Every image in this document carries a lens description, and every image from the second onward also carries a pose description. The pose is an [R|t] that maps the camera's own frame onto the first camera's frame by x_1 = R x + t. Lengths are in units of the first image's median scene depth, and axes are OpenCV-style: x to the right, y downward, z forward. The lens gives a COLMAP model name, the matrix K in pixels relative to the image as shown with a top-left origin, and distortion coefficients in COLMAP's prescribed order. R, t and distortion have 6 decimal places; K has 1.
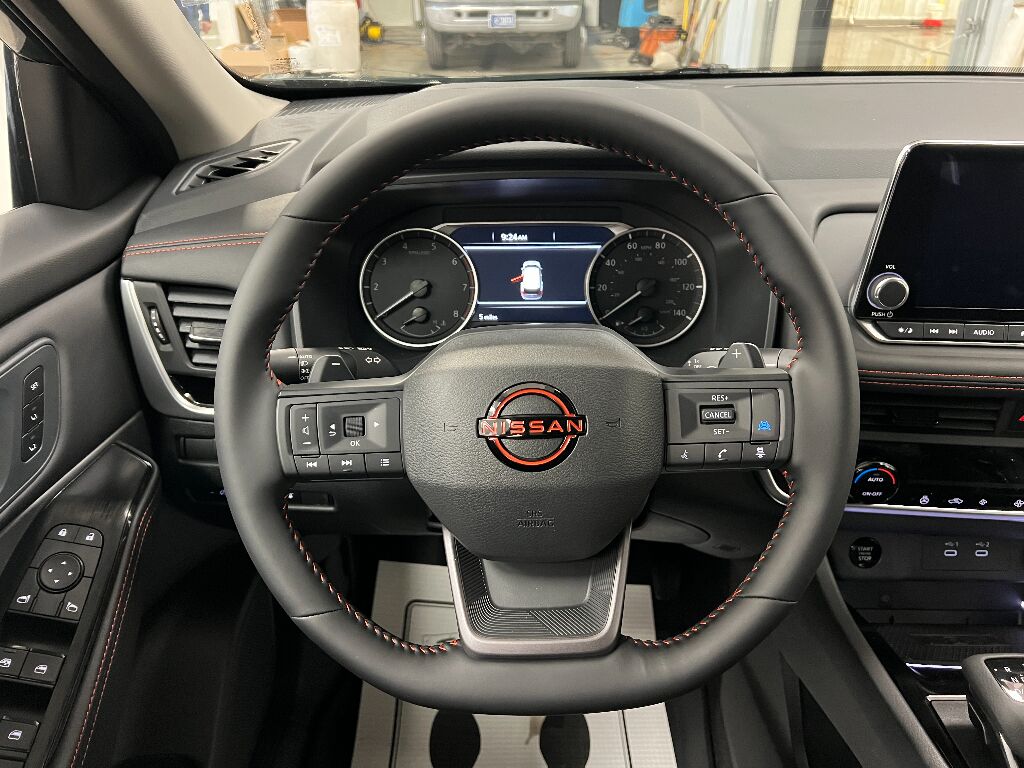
lens RADIAL K [[770.9, 0, 512.6], [0, 770.9, 388.3], [0, 0, 1]] dist [0.048779, -0.146175]
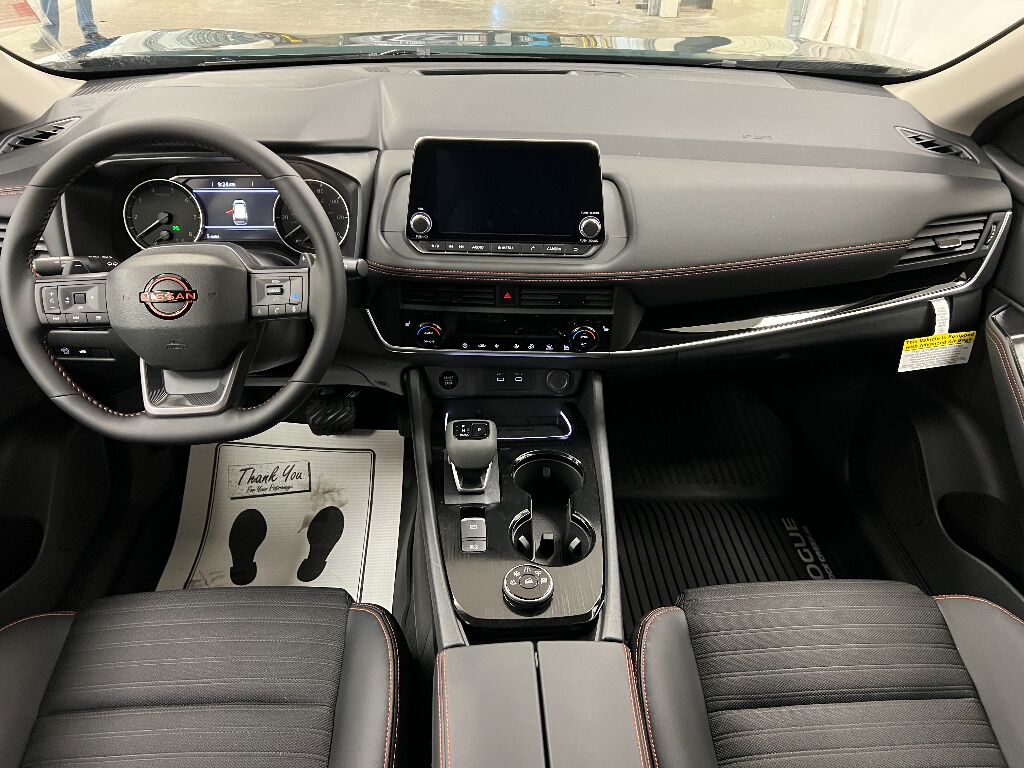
lens RADIAL K [[724.9, 0, 512.0], [0, 724.9, 384.0], [0, 0, 1]] dist [0.006207, -0.043487]
pose [[0.993383, -0.019885, 0.113117, 0.500890], [0.006437, 0.992989, 0.118034, 0.043549], [-0.114671, -0.116525, 0.986546, -0.690041]]
